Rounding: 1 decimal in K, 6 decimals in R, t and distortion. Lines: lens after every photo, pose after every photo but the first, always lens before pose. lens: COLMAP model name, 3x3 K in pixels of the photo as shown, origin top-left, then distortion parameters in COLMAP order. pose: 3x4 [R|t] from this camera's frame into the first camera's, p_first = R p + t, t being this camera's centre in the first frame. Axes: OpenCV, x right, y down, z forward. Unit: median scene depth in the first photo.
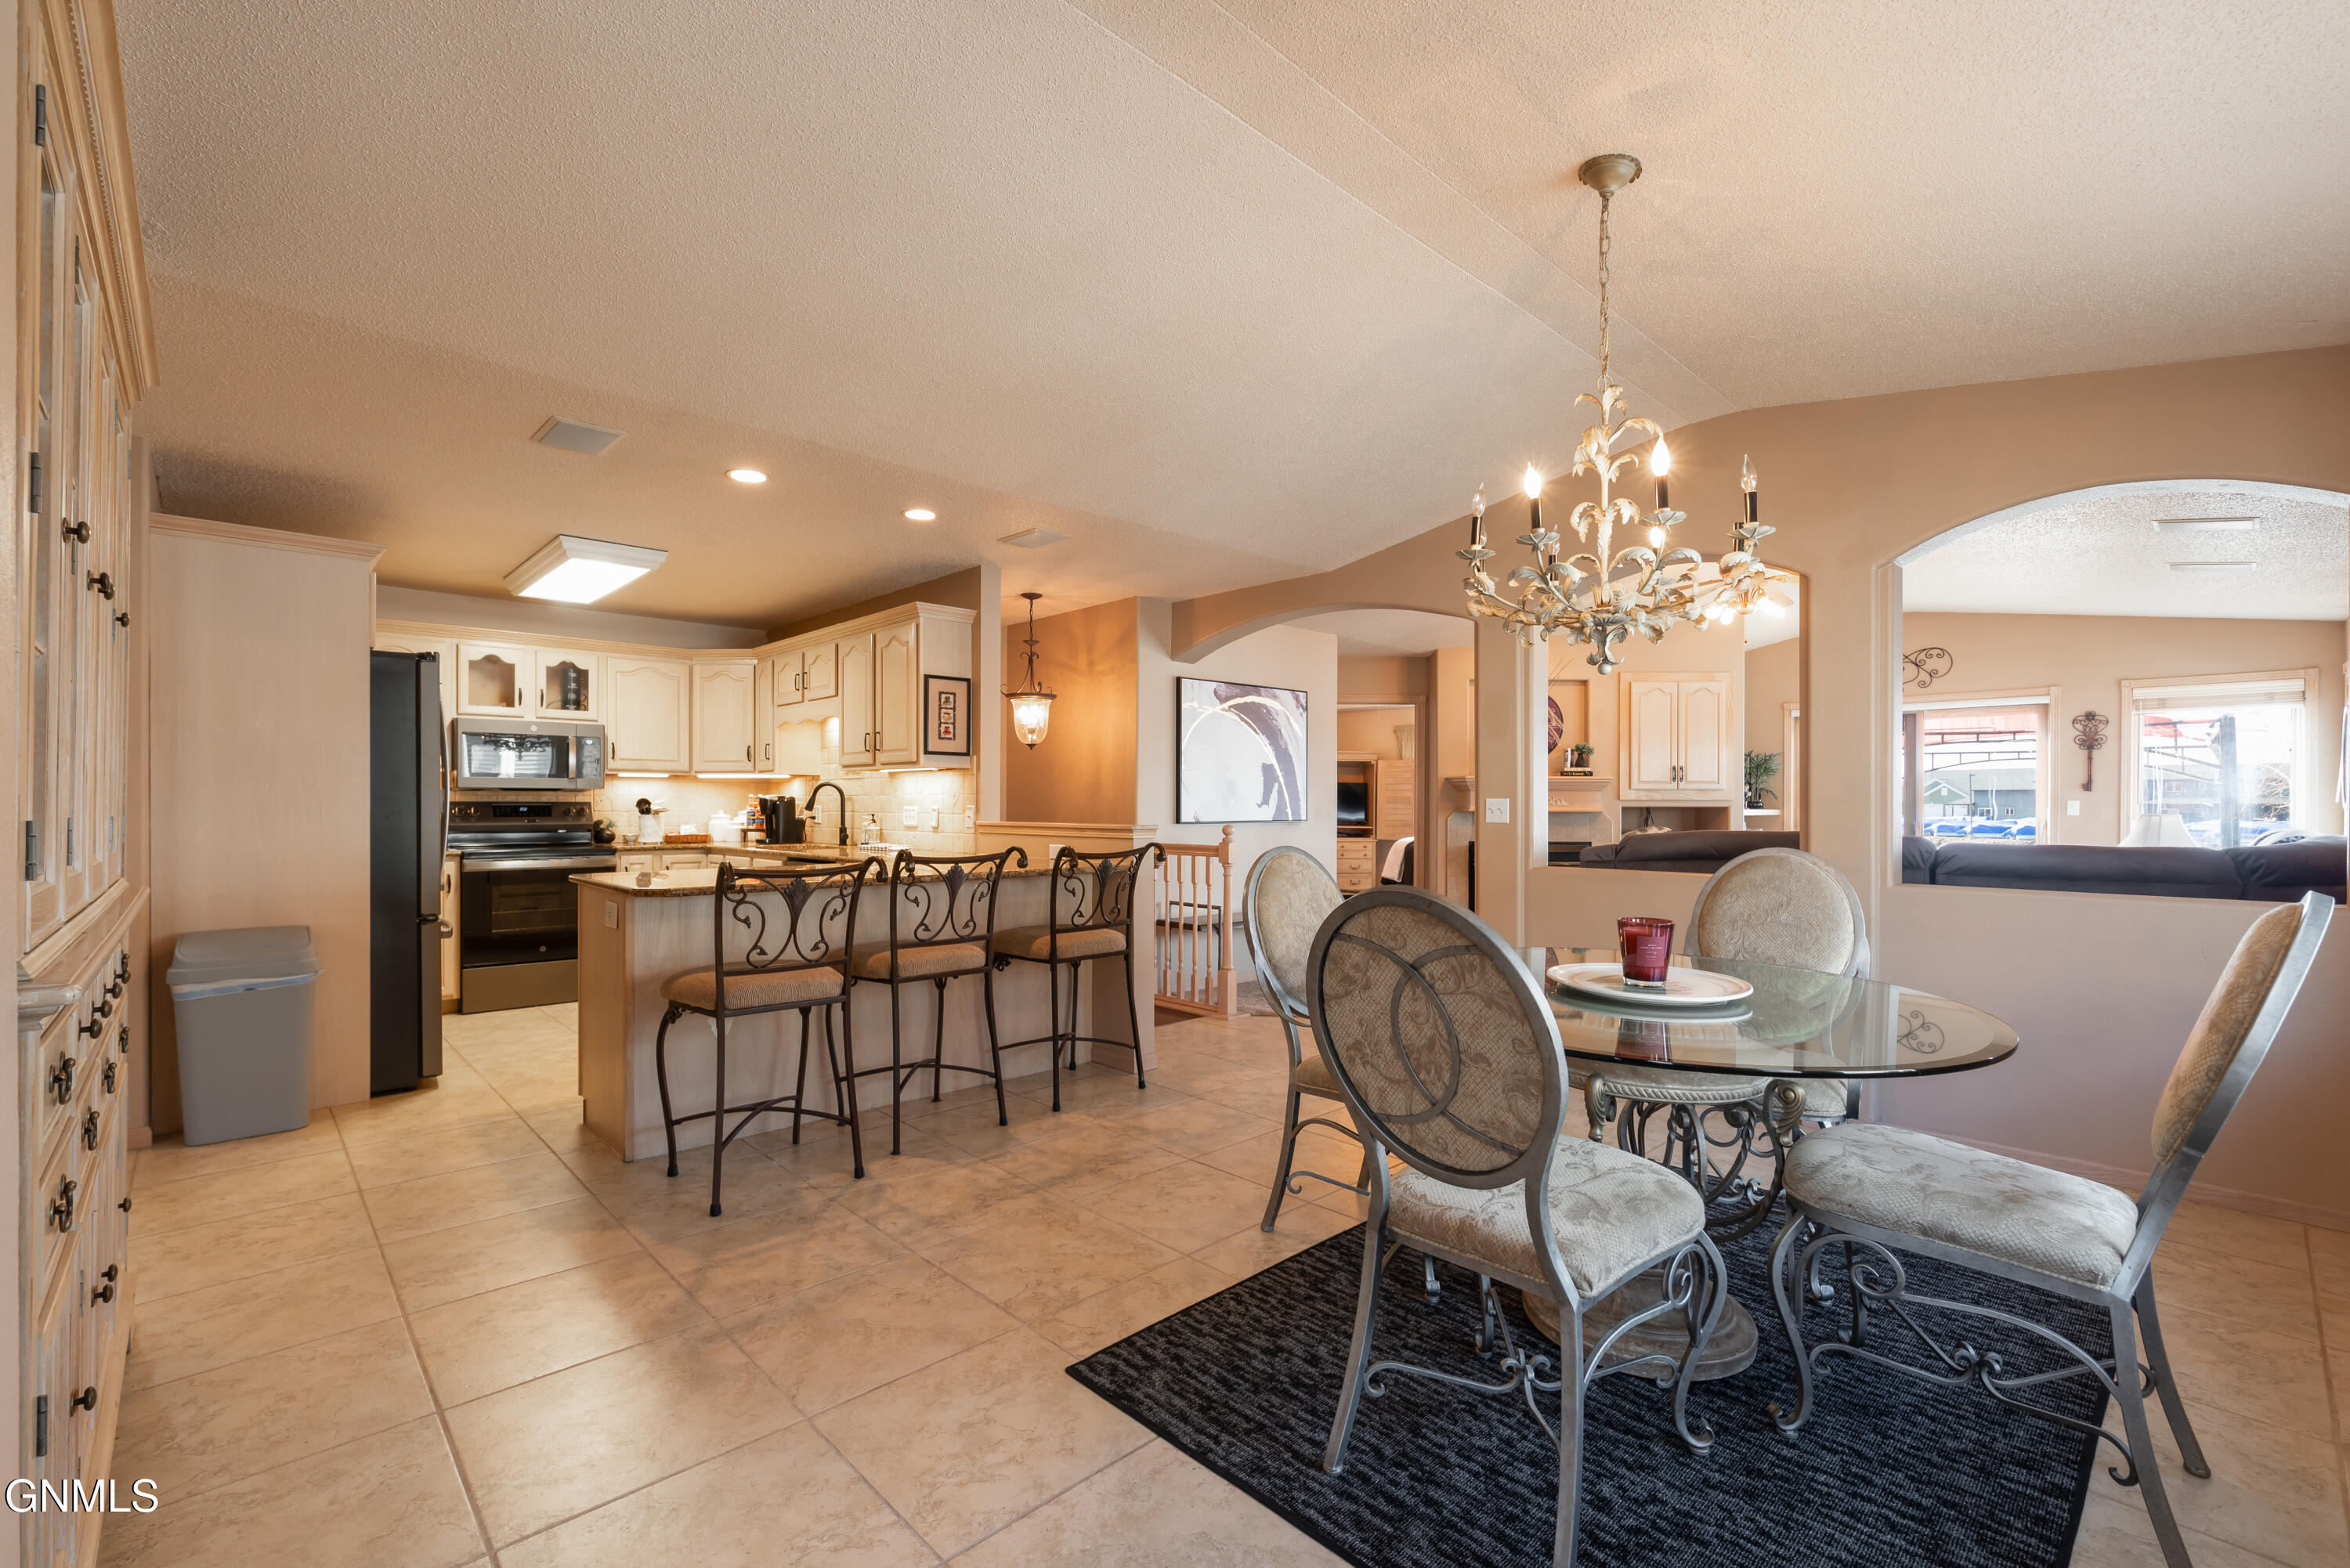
lens RADIAL K [[1014.4, 0, 1162.0], [0, 1014.4, 800.9], [0, 0, 1]] dist [0.000220, -0.000376]
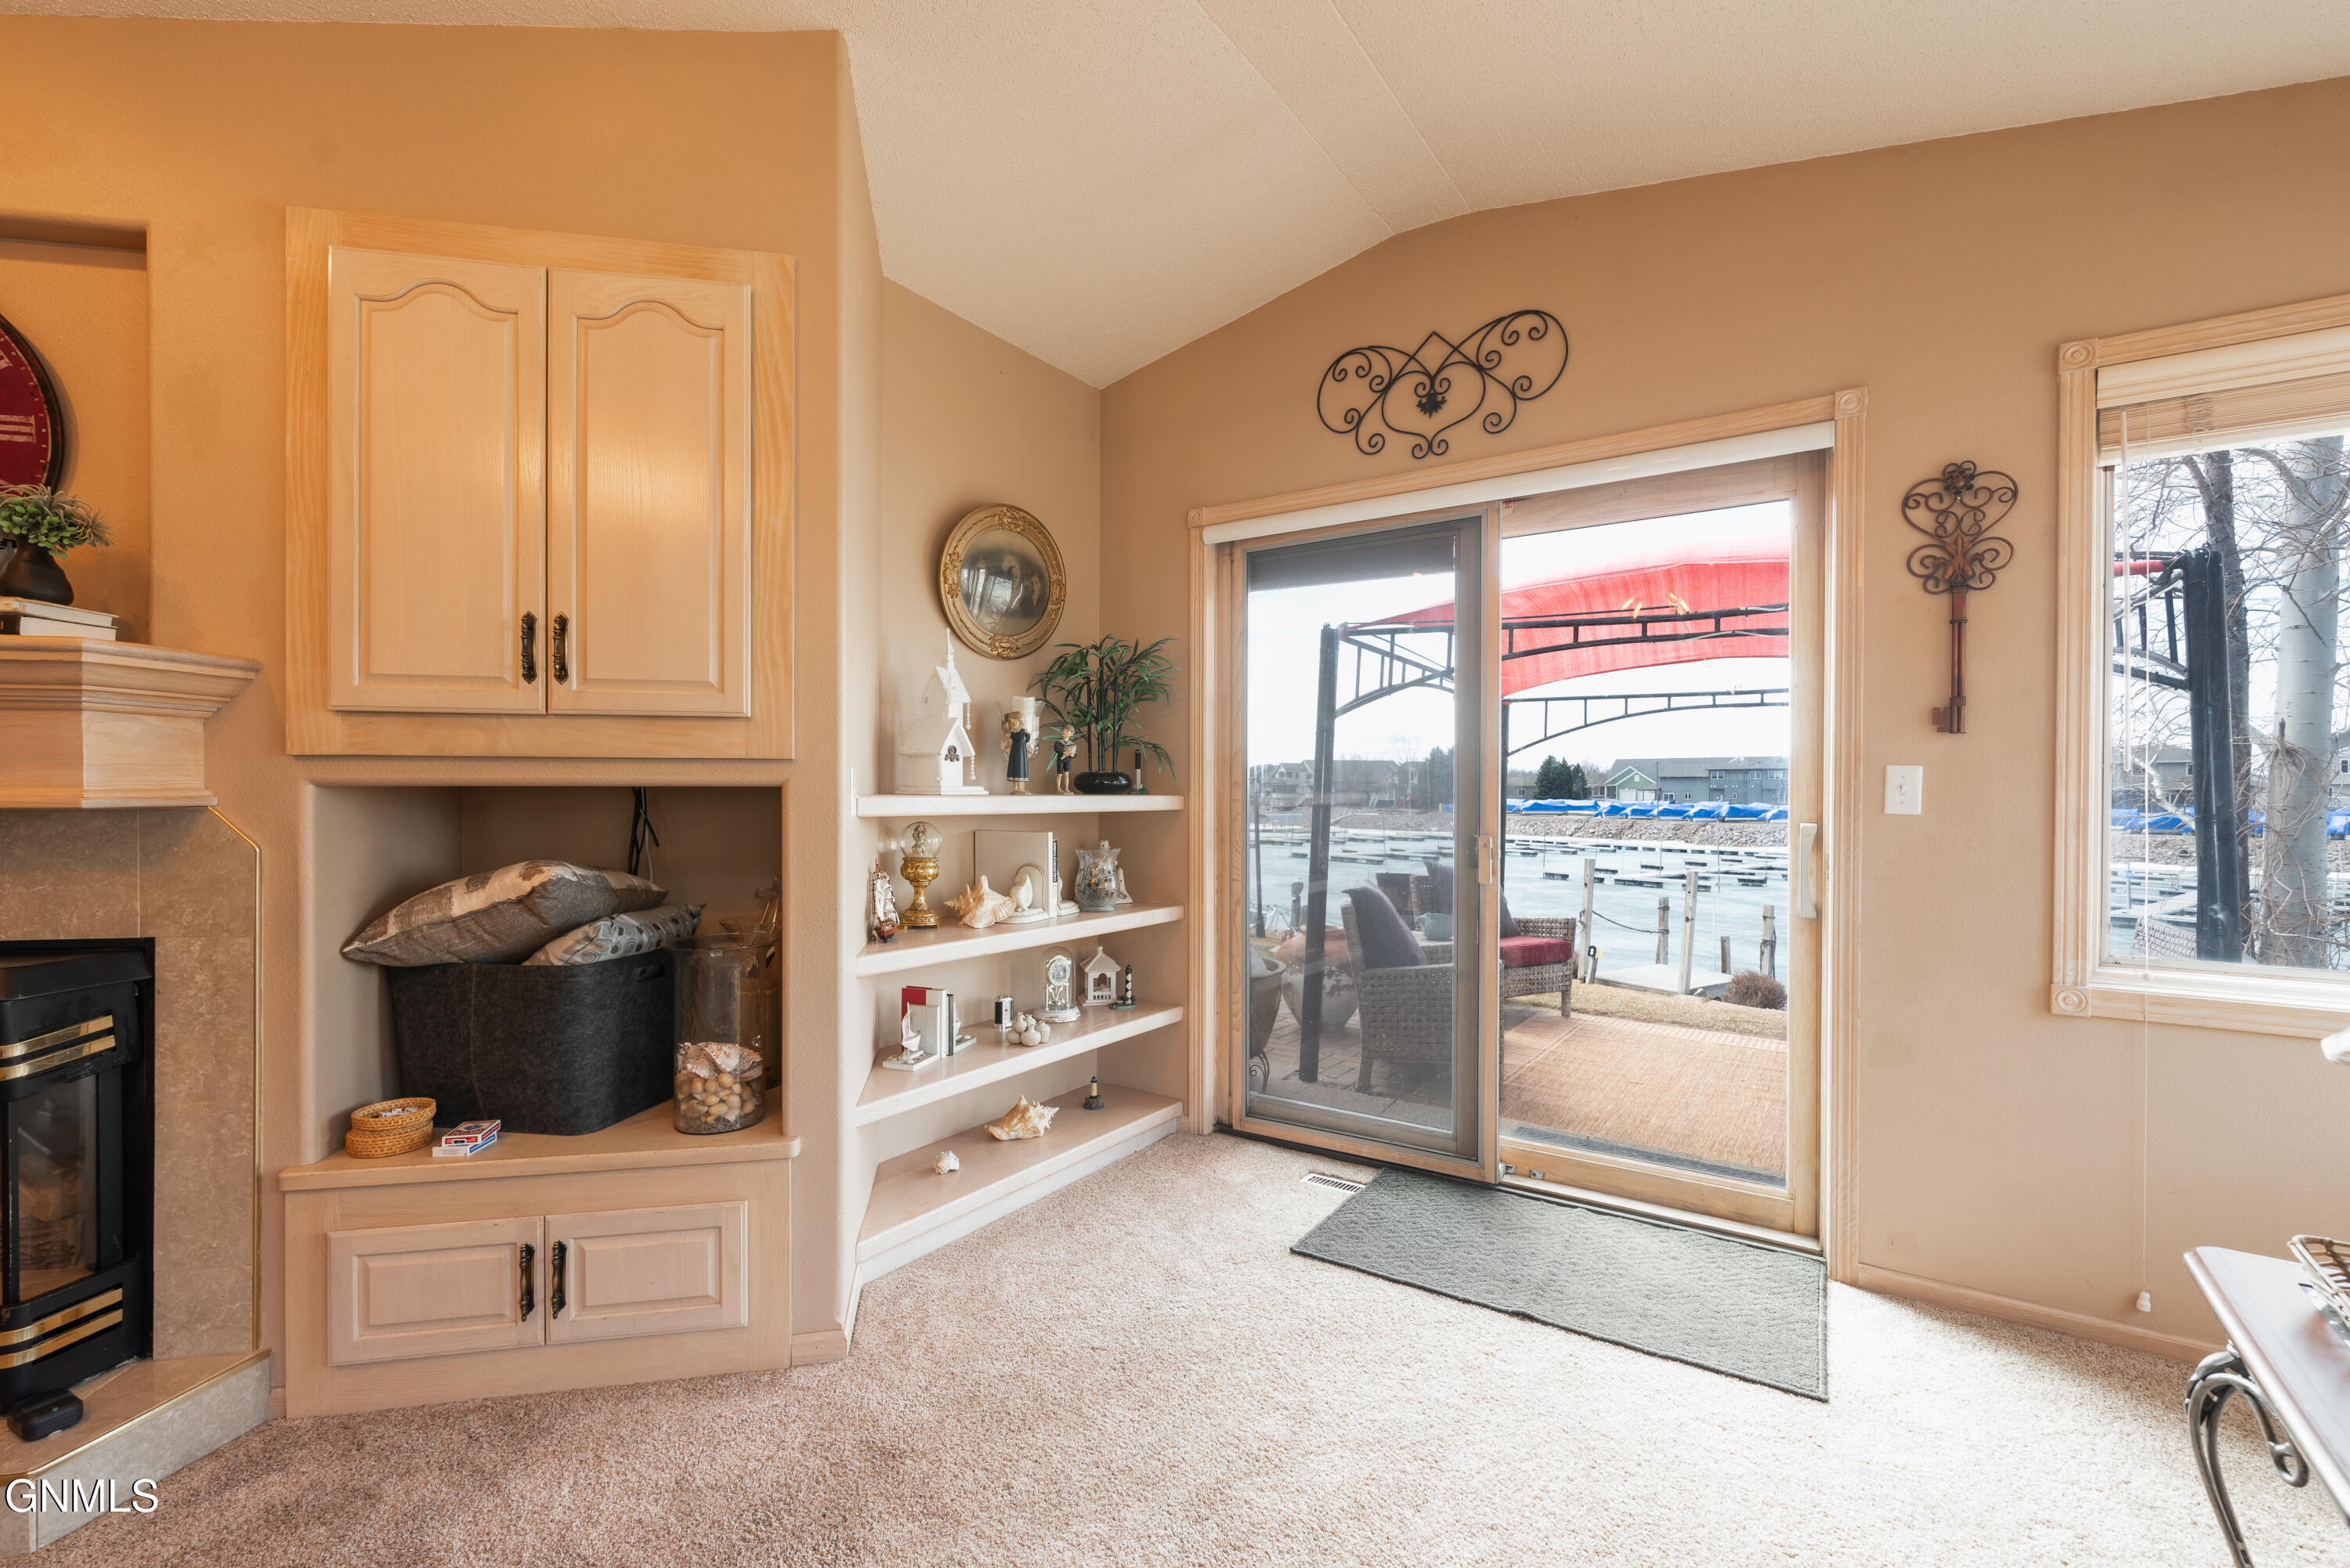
lens RADIAL K [[1014.4, 0, 1166.8], [0, 1014.4, 790.8], [0, 0, 1]] dist [0.000220, -0.000376]
pose [[0.975509, -0.000552, 0.219959, 0.812071], [-0.000479, 0.999989, 0.004631, 0.008138], [-0.219959, -0.004623, 0.975498, 0.990165]]
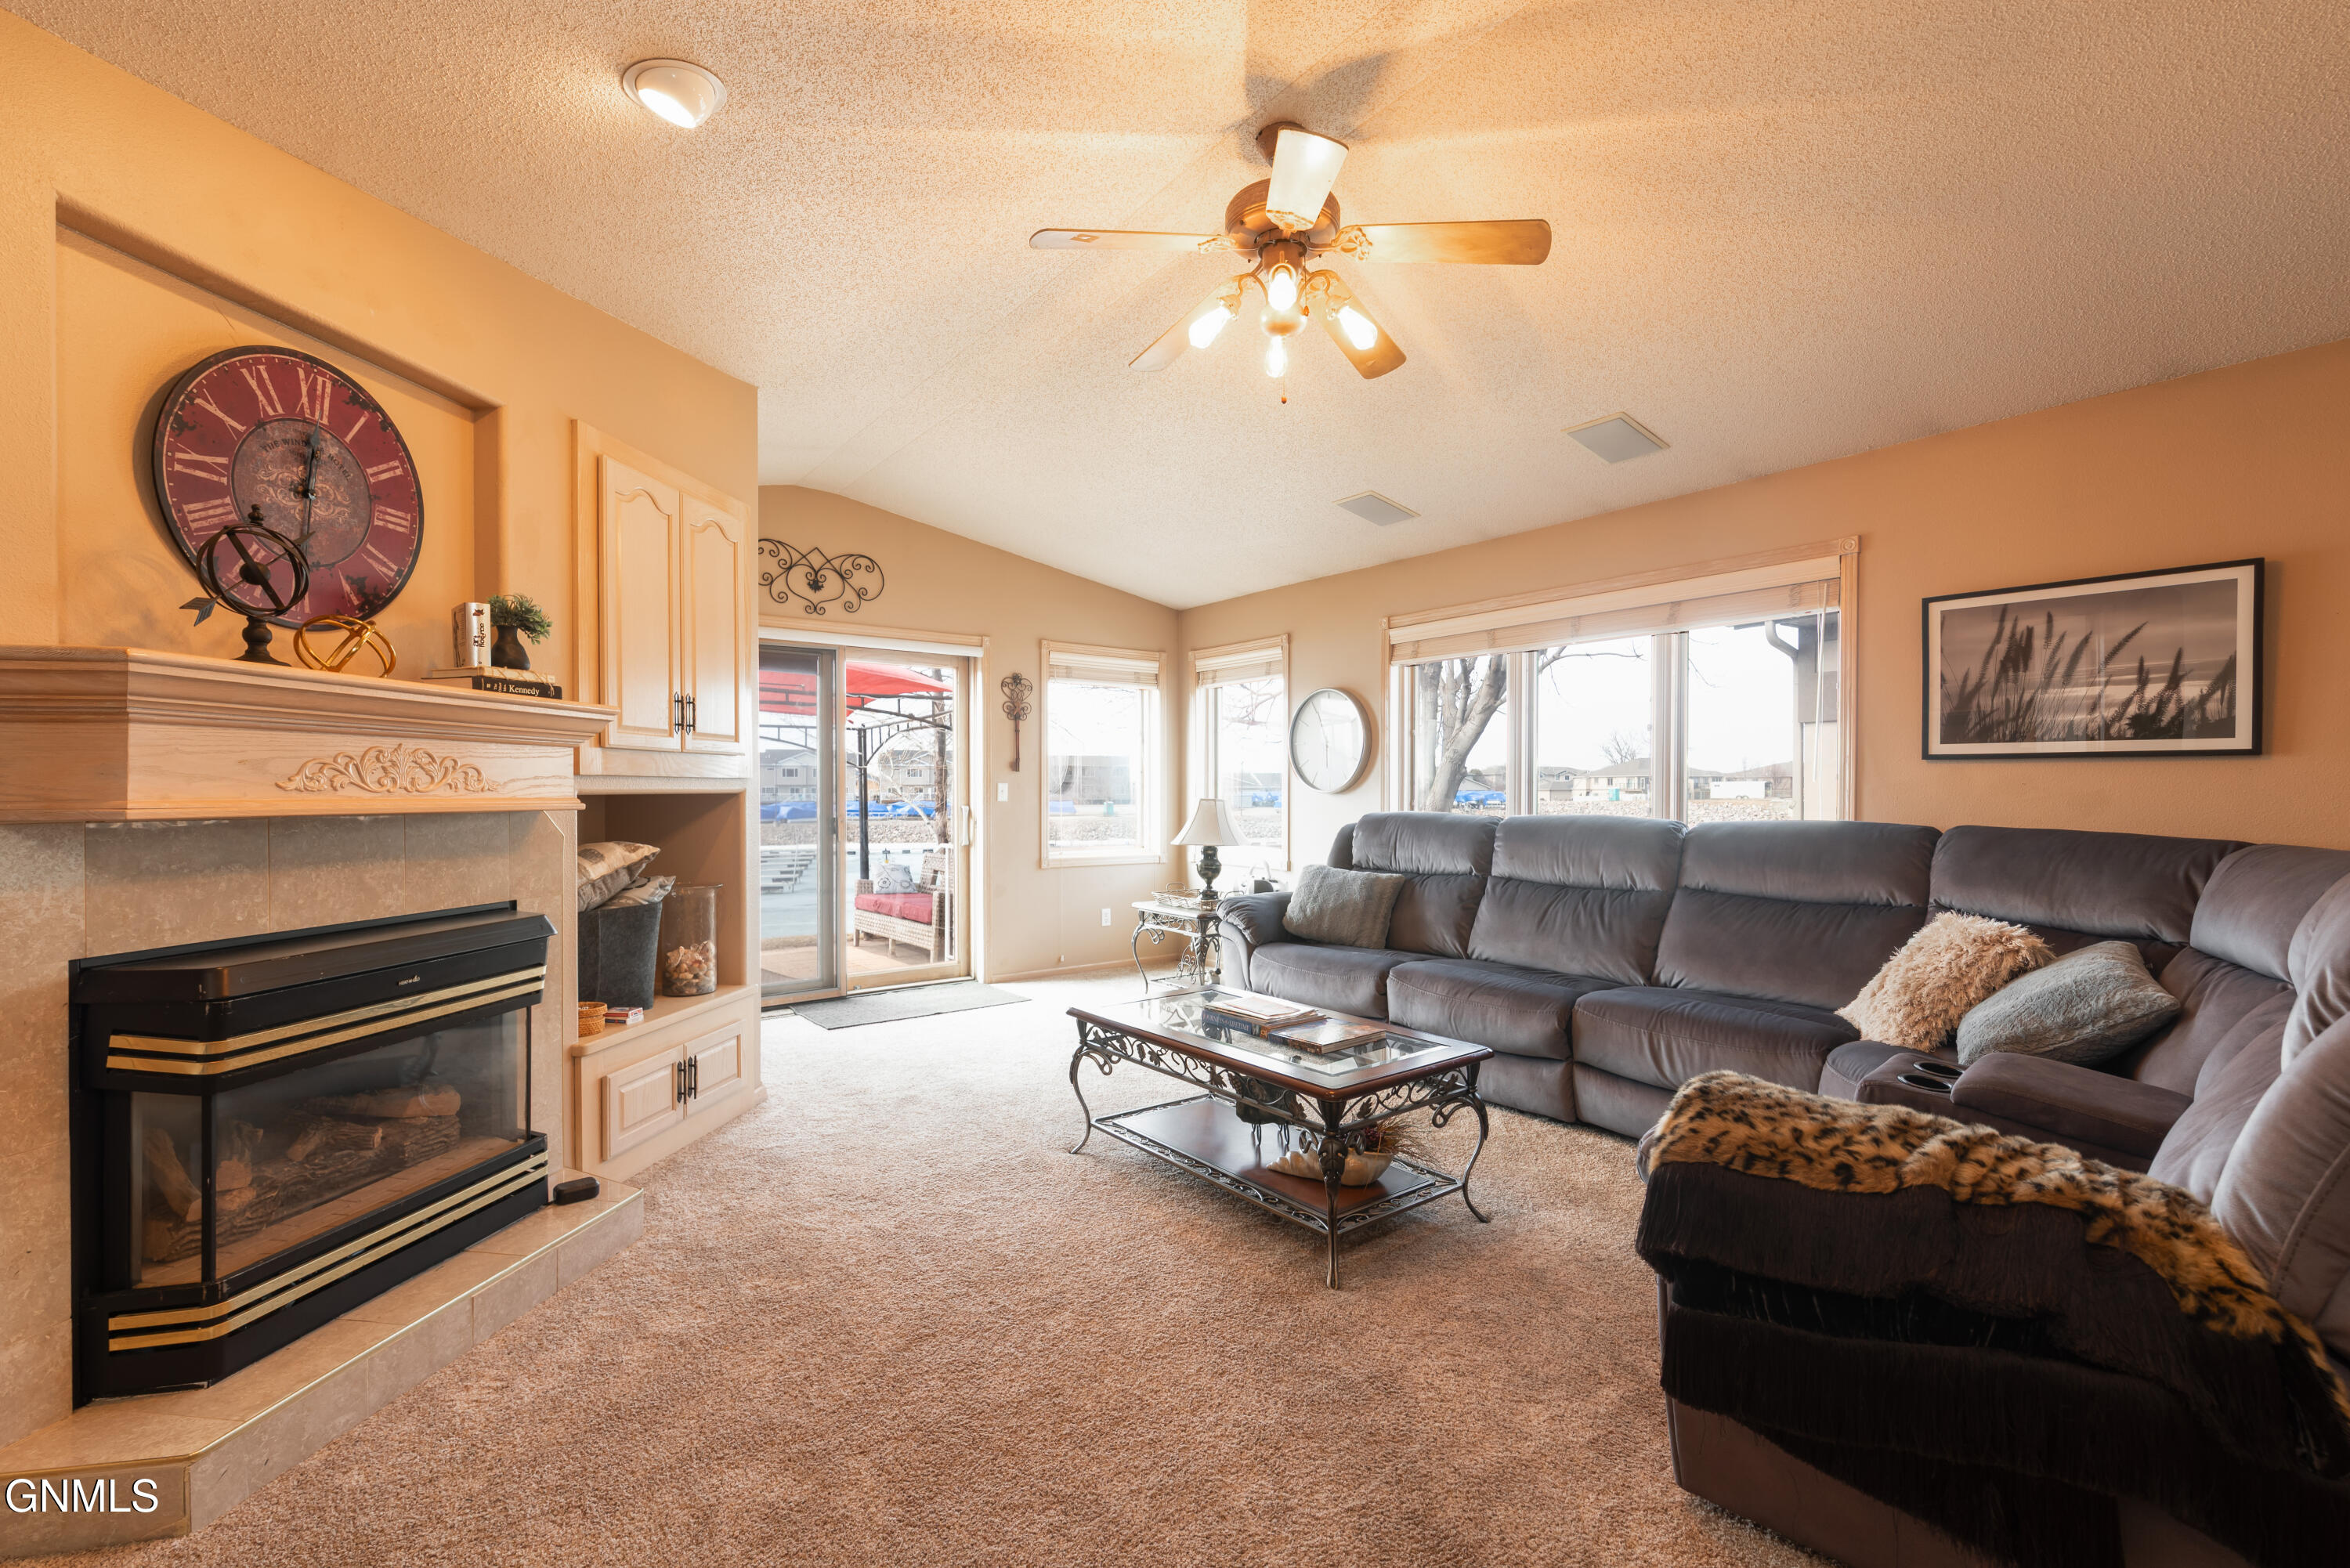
lens RADIAL K [[1014.4, 0, 1187.7], [0, 1014.4, 799.8], [0, 0, 1]] dist [0.000220, -0.000376]
pose [[0.094431, -0.011533, 0.995465, 0.154956], [-0.000673, 0.999932, 0.011649, 0.004726], [-0.995531, -0.001770, 0.094416, 1.022256]]
